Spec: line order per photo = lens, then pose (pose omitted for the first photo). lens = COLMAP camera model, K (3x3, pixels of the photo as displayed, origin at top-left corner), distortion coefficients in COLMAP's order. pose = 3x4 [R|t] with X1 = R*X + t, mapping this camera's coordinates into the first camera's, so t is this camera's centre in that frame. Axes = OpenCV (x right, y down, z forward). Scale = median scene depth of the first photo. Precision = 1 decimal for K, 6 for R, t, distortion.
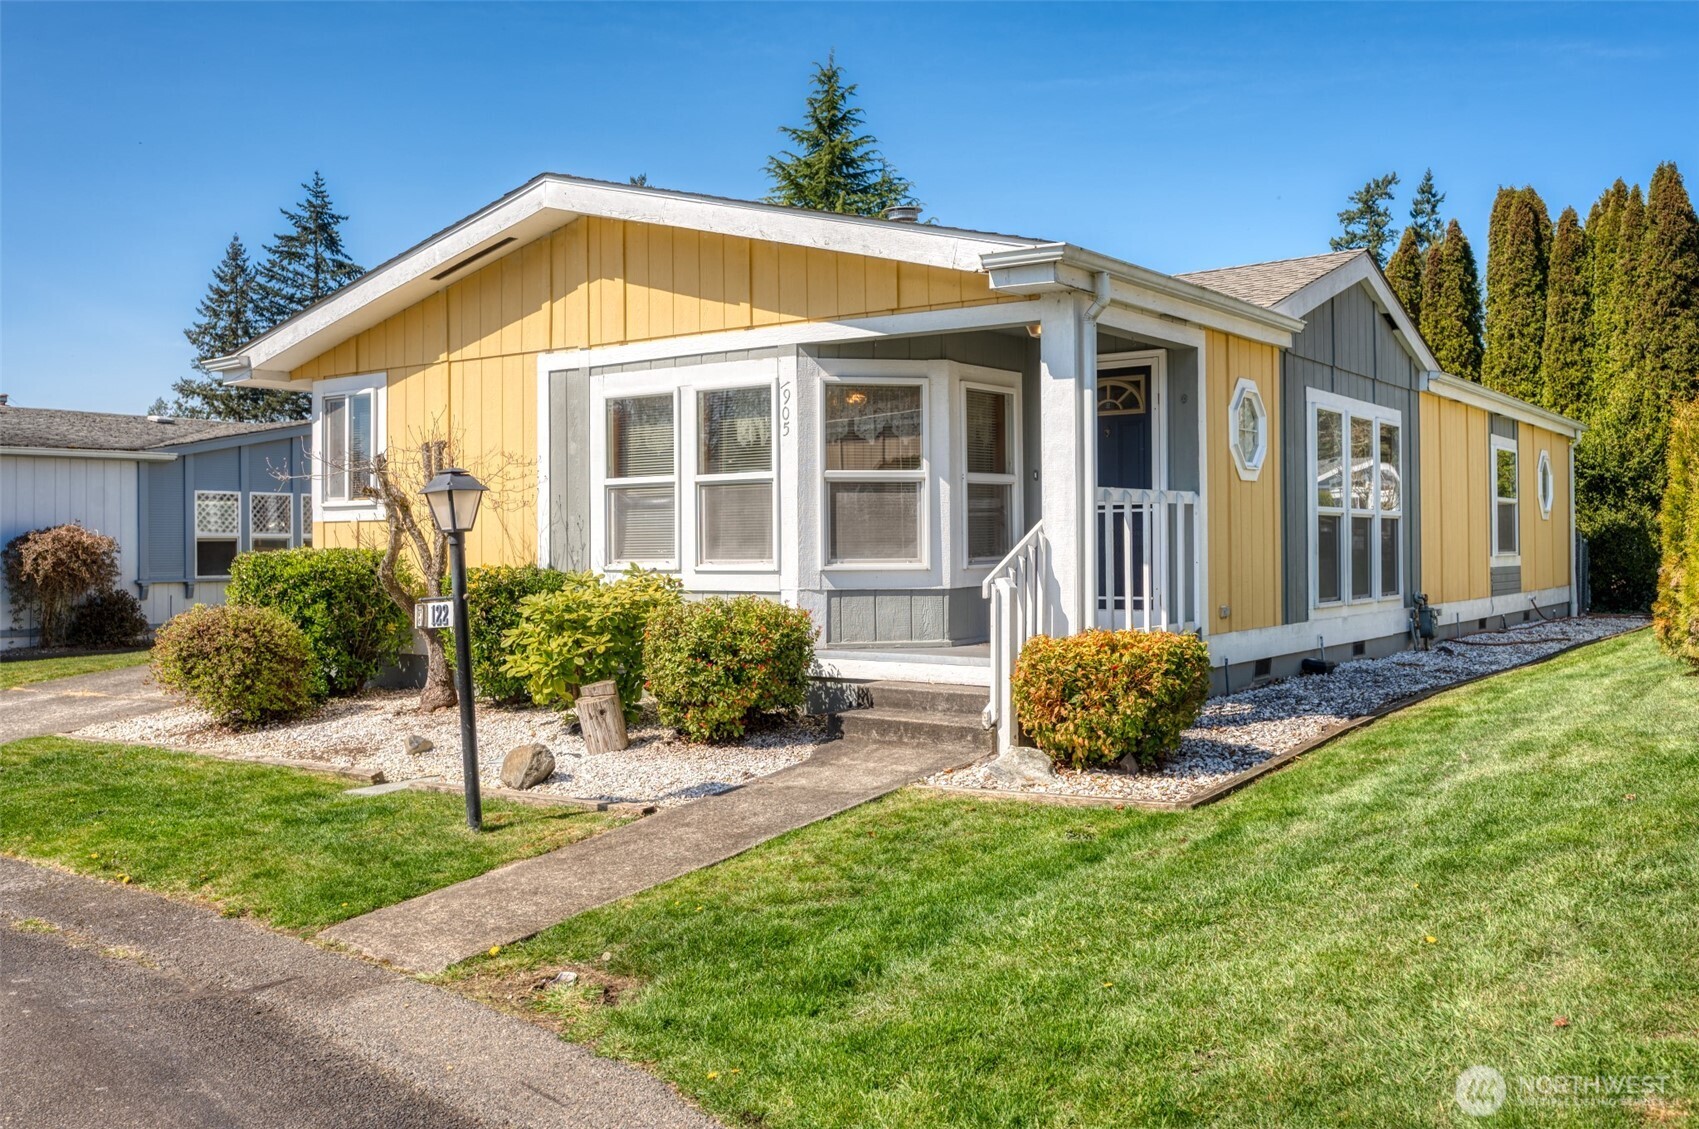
lens RADIAL K [[1491.3, 0, 862.9], [0, 1491.3, 553.1], [0, 0, 1]] dist [-0.041433, 0.004402]
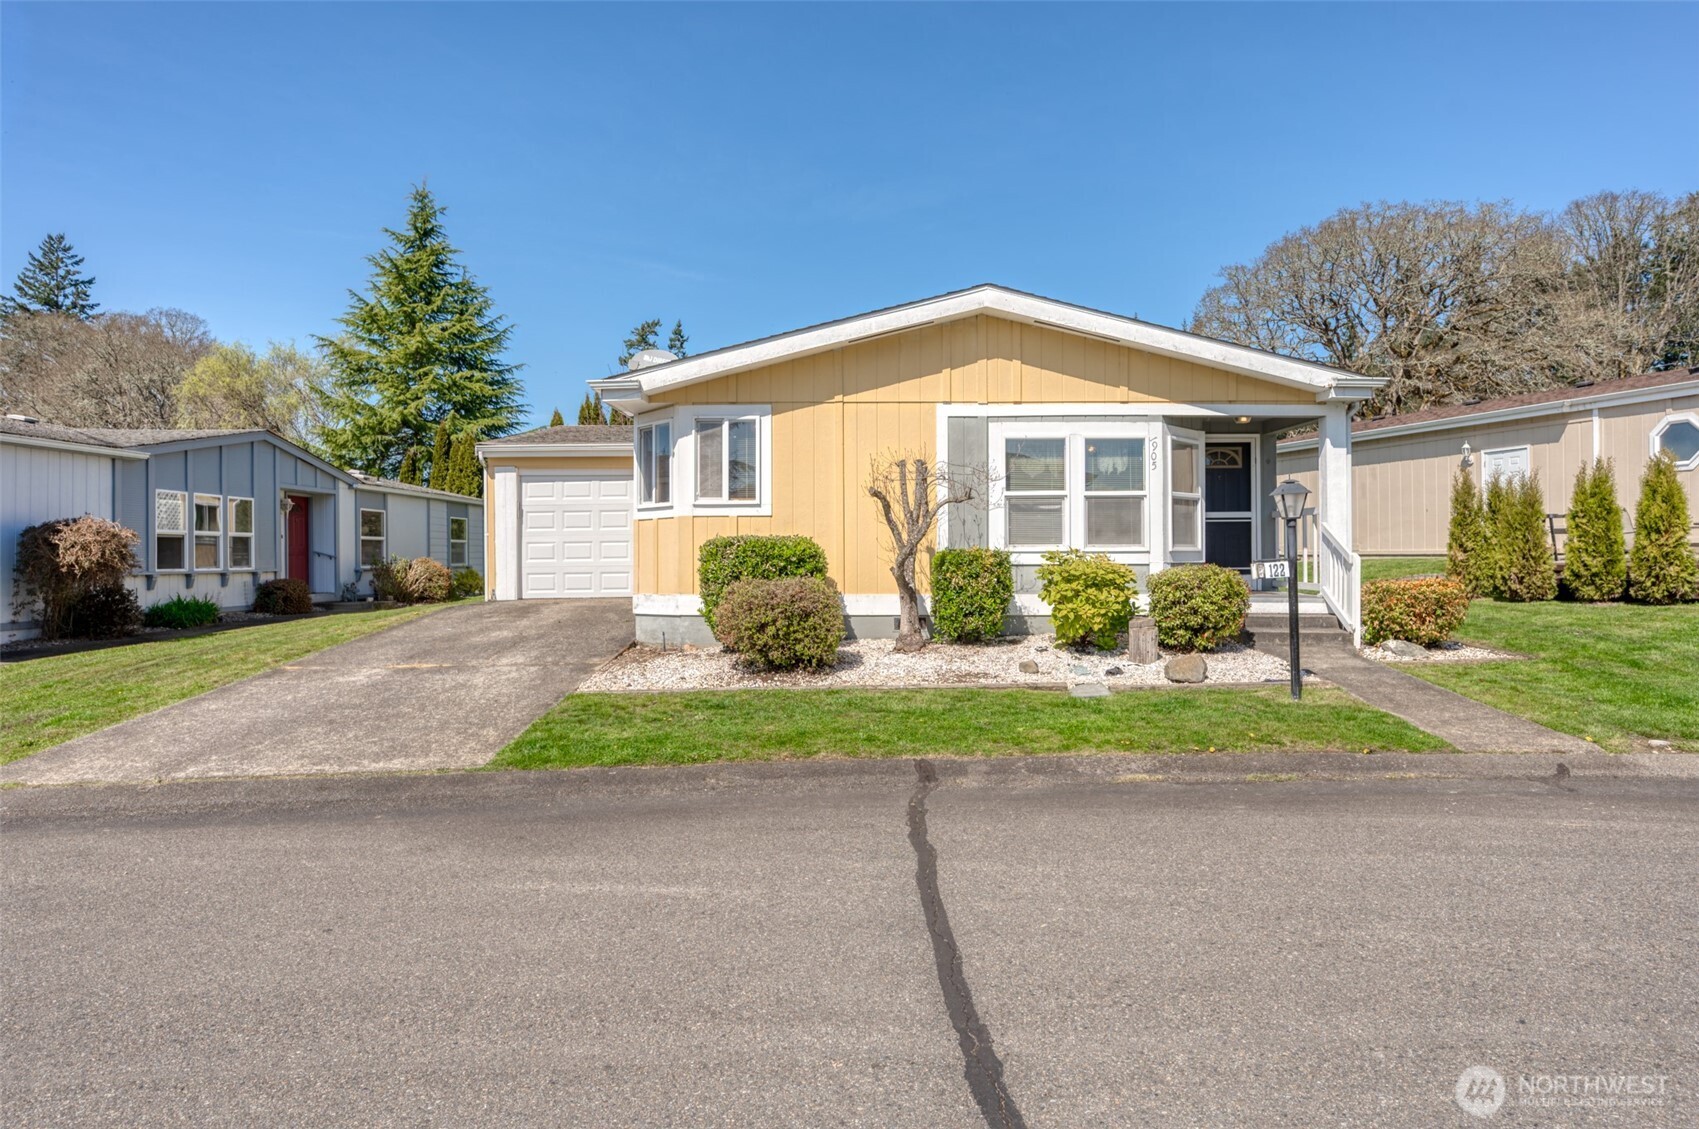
lens RADIAL K [[1000.4, 0, 848.0], [0, 1000.4, 560.9], [0, 0, 1]] dist [-0.018461, 0.002745]
pose [[0.824492, 0.002203, 0.565869, -1.025718], [0.000176, 0.999991, -0.004149, 0.029038], [-0.565874, 0.003521, 0.824484, 0.296052]]
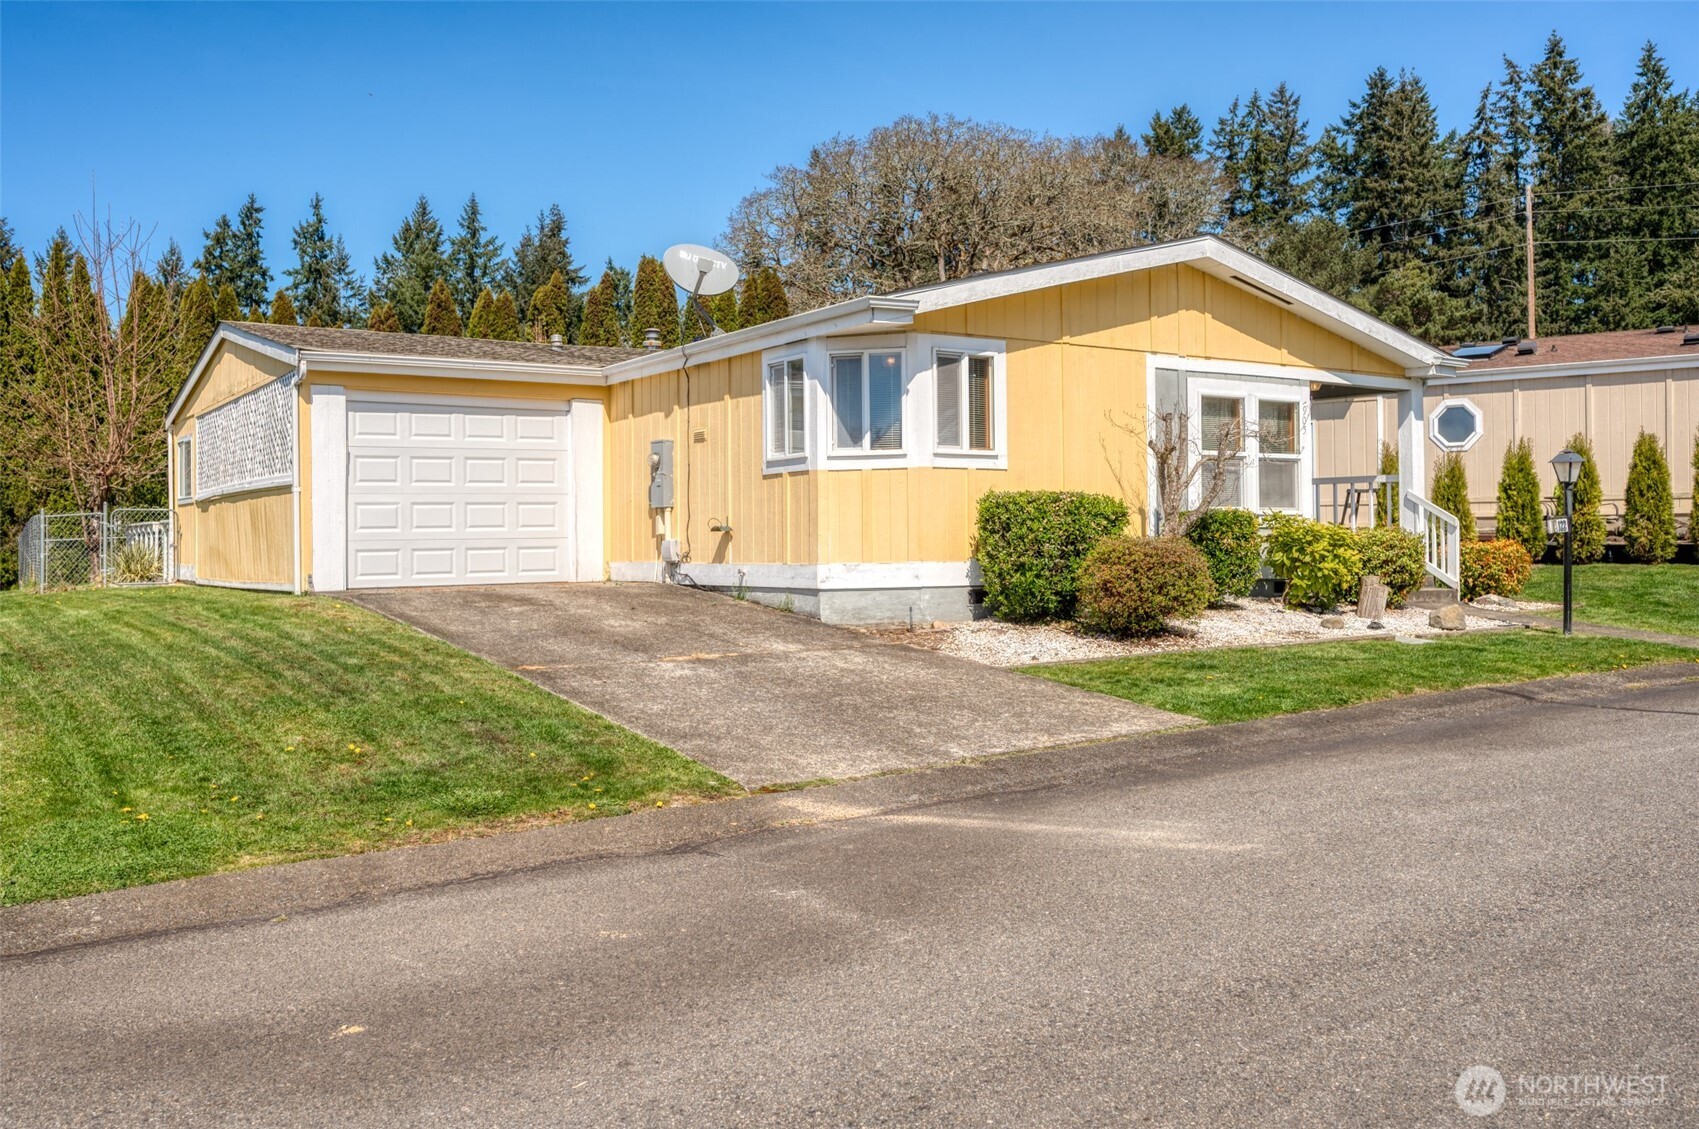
lens RADIAL K [[1491.3, 0, 848.6], [0, 1491.3, 562.0], [0, 0, 1]] dist [-0.041433, 0.004402]
pose [[0.377782, -0.005448, 0.925879, -1.908607], [0.008501, 0.999961, 0.002415, 0.060232], [-0.925856, 0.006959, 0.377813, 0.901863]]
